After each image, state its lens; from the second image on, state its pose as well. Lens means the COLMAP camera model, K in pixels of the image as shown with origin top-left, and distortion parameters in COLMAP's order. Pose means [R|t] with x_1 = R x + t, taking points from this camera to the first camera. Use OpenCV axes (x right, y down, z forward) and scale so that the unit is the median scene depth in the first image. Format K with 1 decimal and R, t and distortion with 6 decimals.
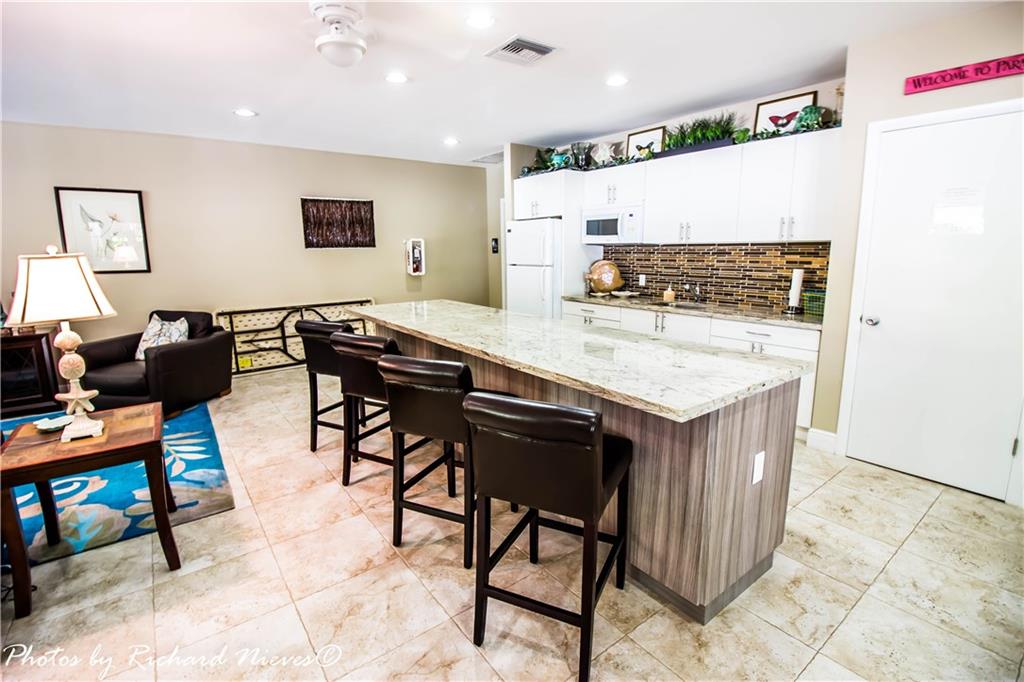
lens RADIAL K [[478.1, 0, 510.5], [0, 478.1, 333.1], [0, 0, 1]] dist [-0.014946, -0.001601]
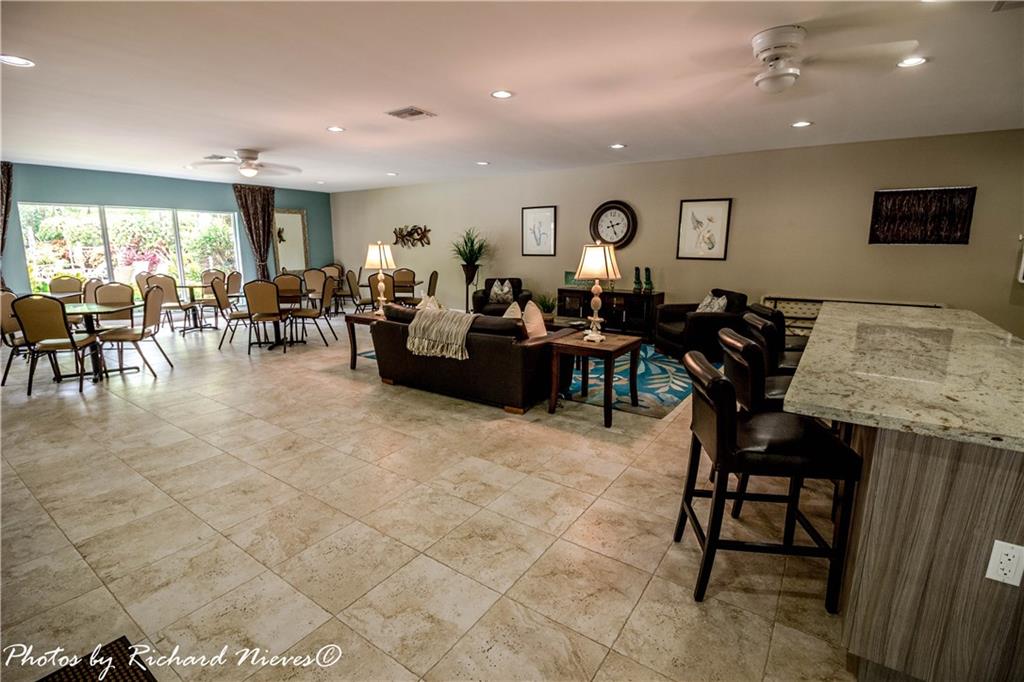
lens RADIAL K [[478.1, 0, 512.8], [0, 478.1, 341.7], [0, 0, 1]] dist [-0.014946, -0.001601]
pose [[0.321156, 0.201118, -0.925424, 0.695394], [-0.173385, 0.973160, 0.151321, -0.011032], [0.931019, 0.111857, 0.347407, 0.030438]]
